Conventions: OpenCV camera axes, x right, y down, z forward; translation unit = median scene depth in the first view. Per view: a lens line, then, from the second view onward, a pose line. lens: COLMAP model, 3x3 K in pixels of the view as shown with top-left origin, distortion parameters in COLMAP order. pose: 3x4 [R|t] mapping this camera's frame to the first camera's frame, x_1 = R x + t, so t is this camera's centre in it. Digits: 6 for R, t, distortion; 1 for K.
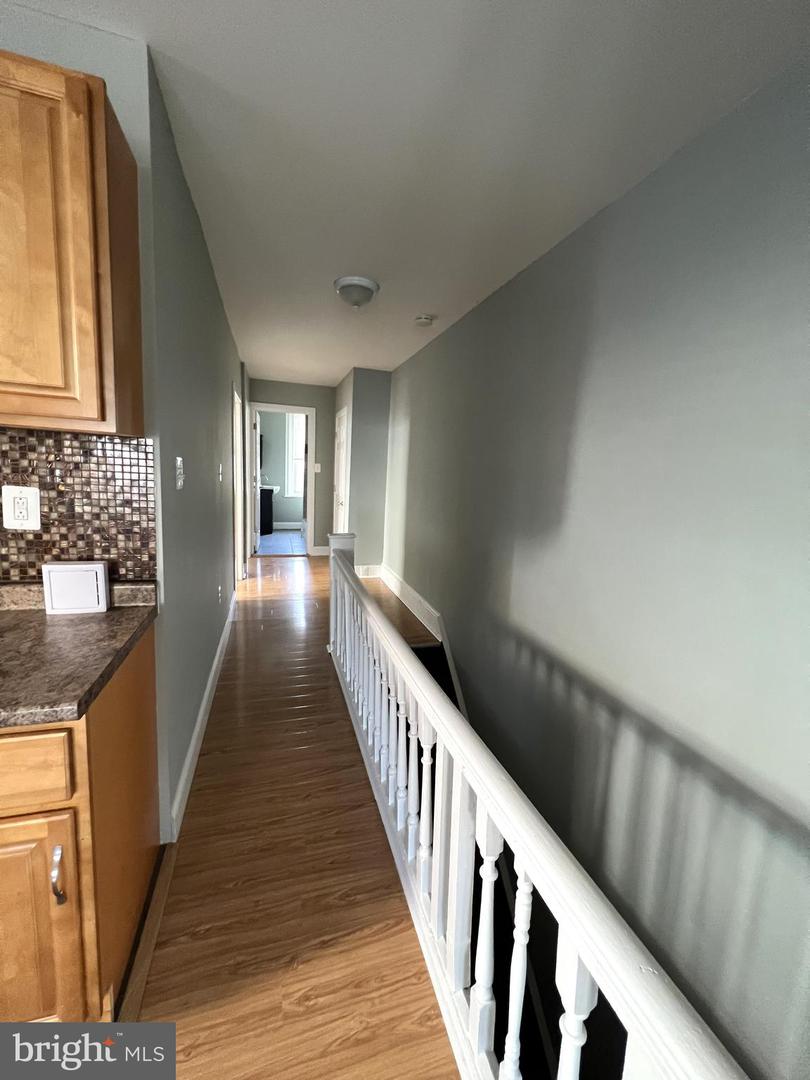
lens RADIAL K [[431.2, 0, 407.6], [0, 431.2, 538.1], [0, 0, 1]] dist [-0.002186, 0.000403]
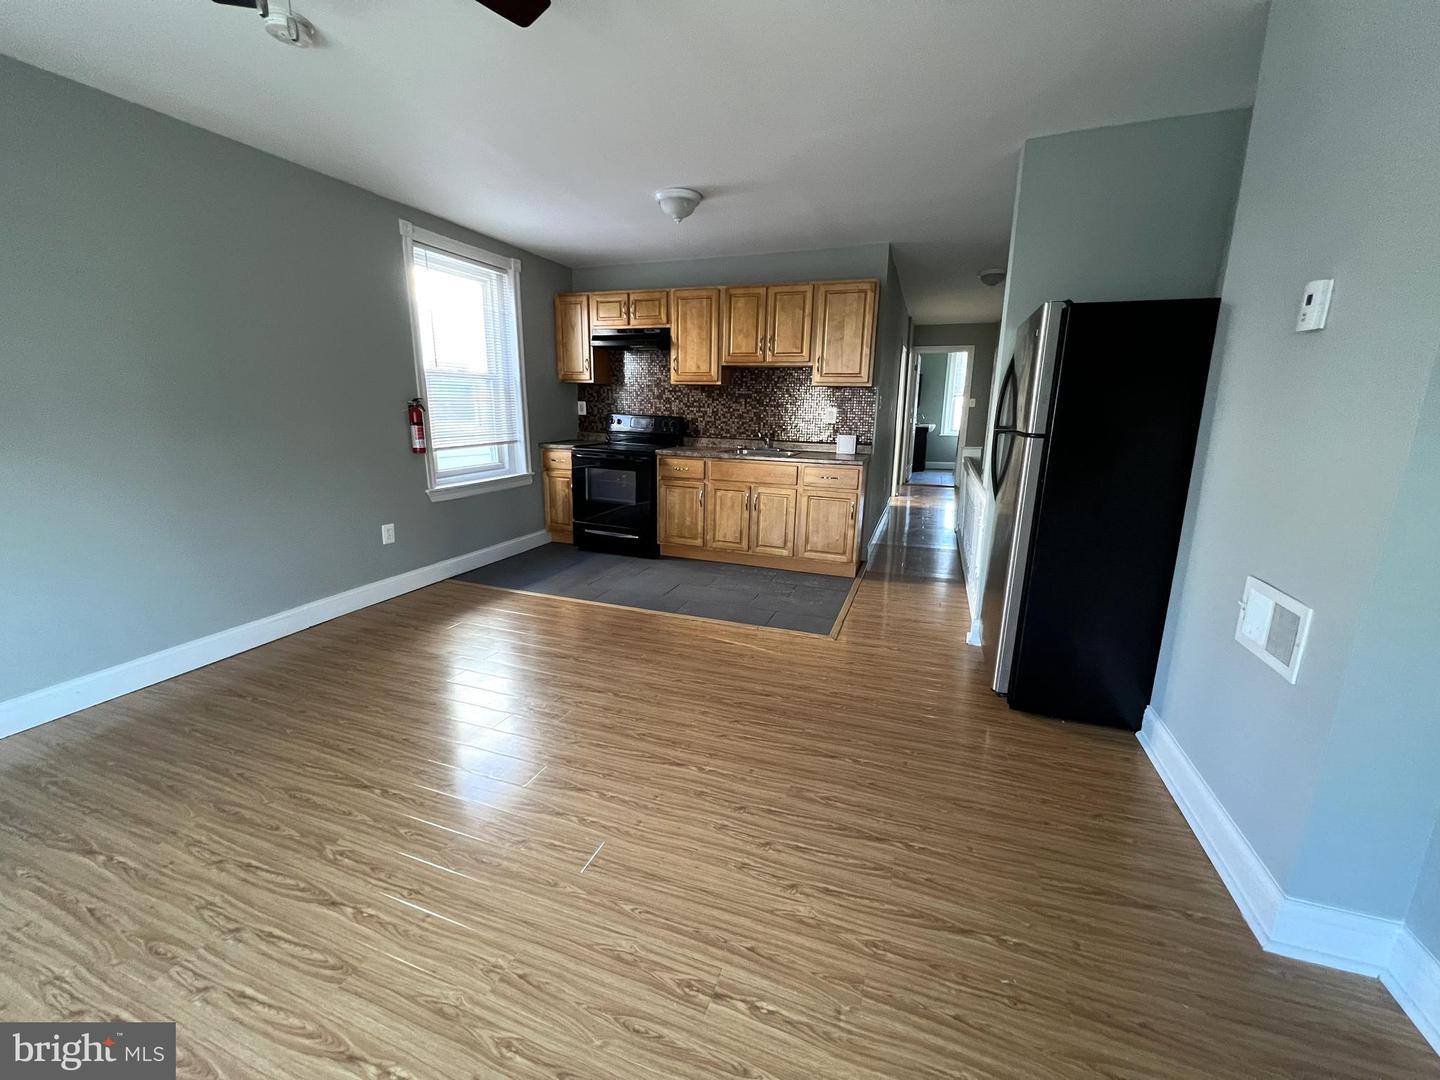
lens RADIAL K [[574.9, 0, 716.7], [0, 574.9, 537.3], [0, 0, 1]] dist [-0.002186, 0.000403]
pose [[0.792356, 0.092712, -0.602974, 0.829583], [-0.061887, 0.995501, 0.071741, 0.488593], [0.606912, -0.019528, 0.794529, -2.396729]]
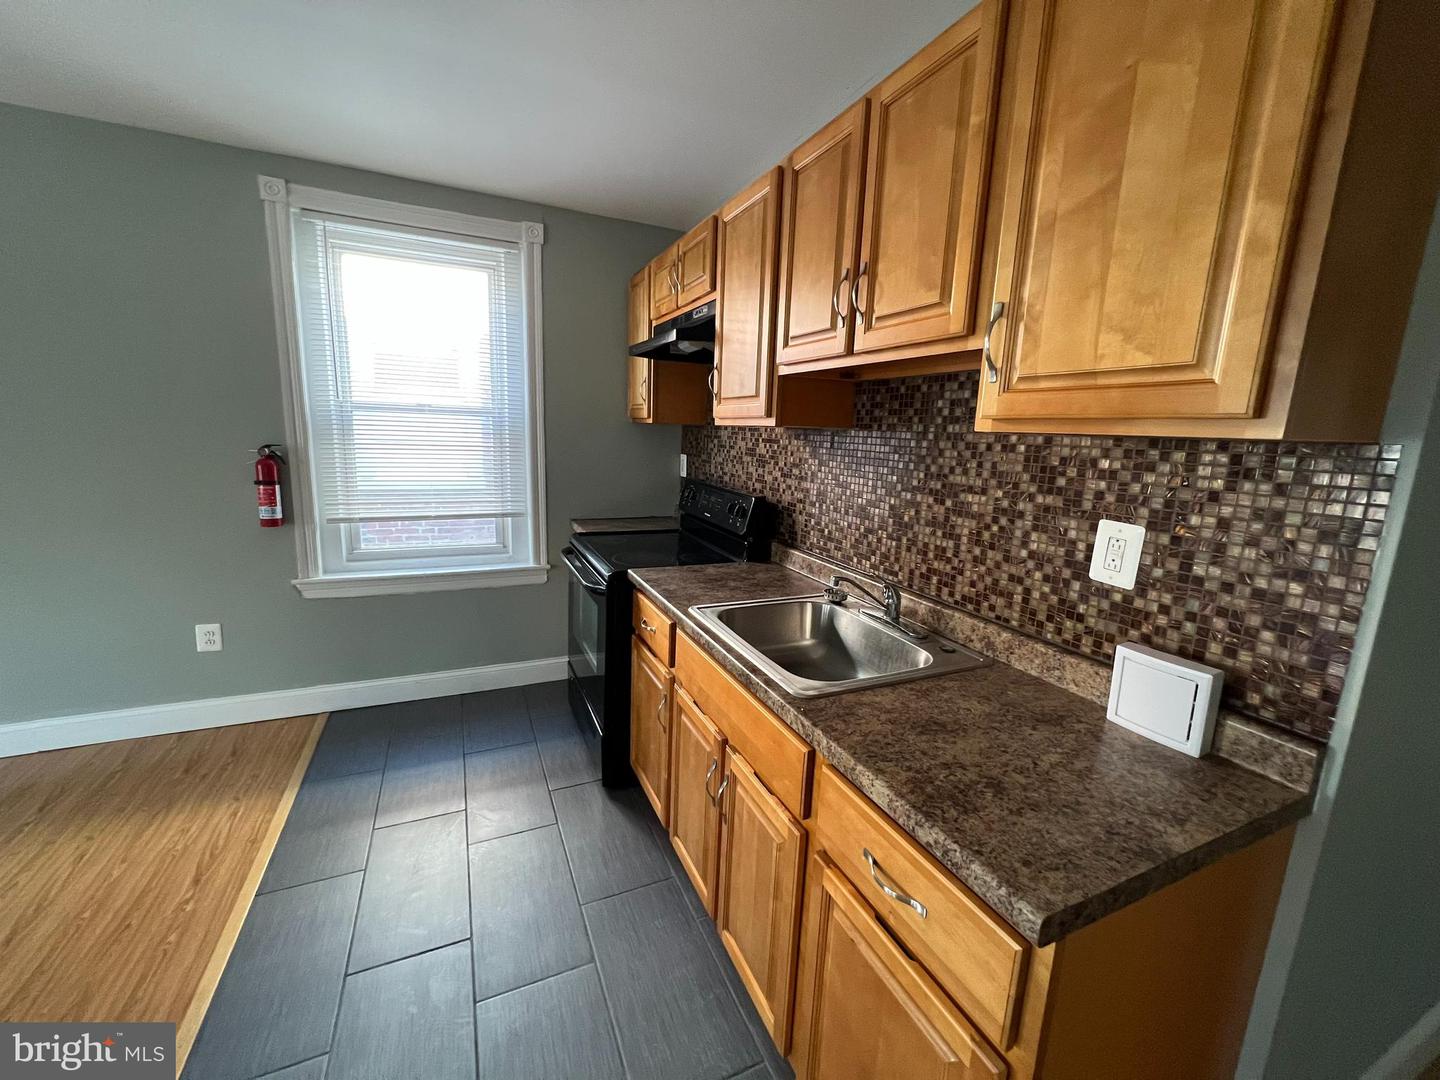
lens RADIAL K [[574.9, 0, 716.7], [0, 574.9, 537.3], [0, 0, 1]] dist [-0.002186, 0.000403]
pose [[0.122624, 0.123425, -0.984749, -0.086822], [-0.180442, 0.978472, 0.100169, -0.070880], [0.975912, 0.165407, 0.142255, 0.249707]]
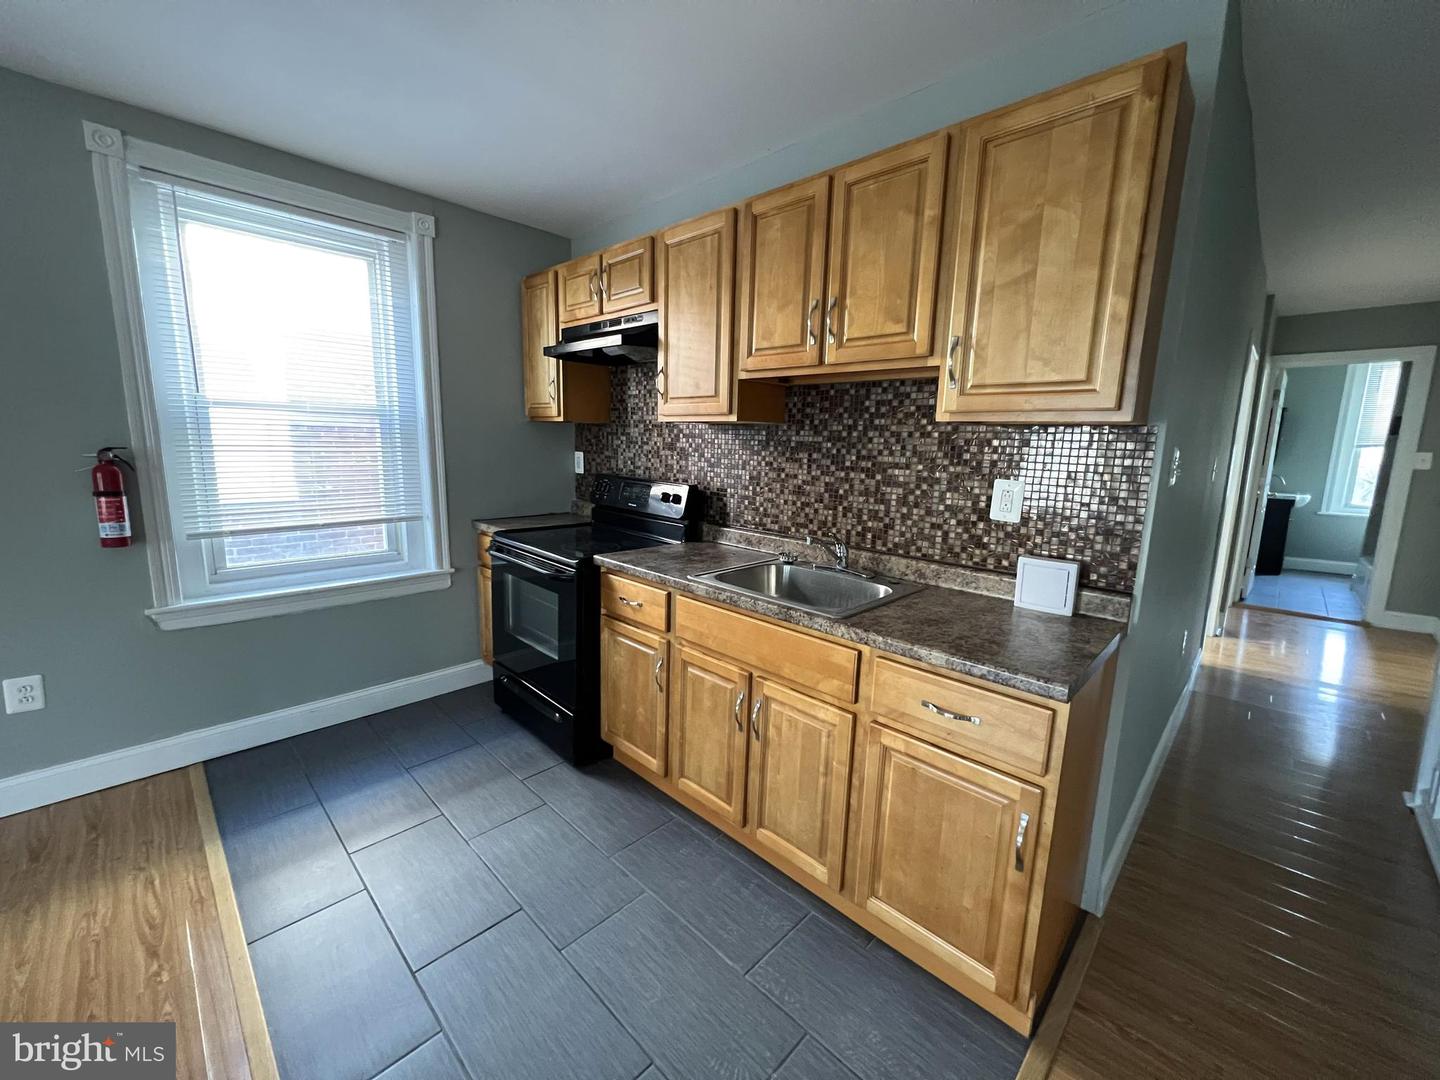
lens RADIAL K [[574.9, 0, 716.7], [0, 574.9, 537.3], [0, 0, 1]] dist [-0.002186, 0.000403]
pose [[0.473380, 0.096433, -0.875564, -0.000156], [-0.130454, 0.990703, 0.038584, 0.055214], [0.871144, 0.095956, 0.481560, -0.272084]]
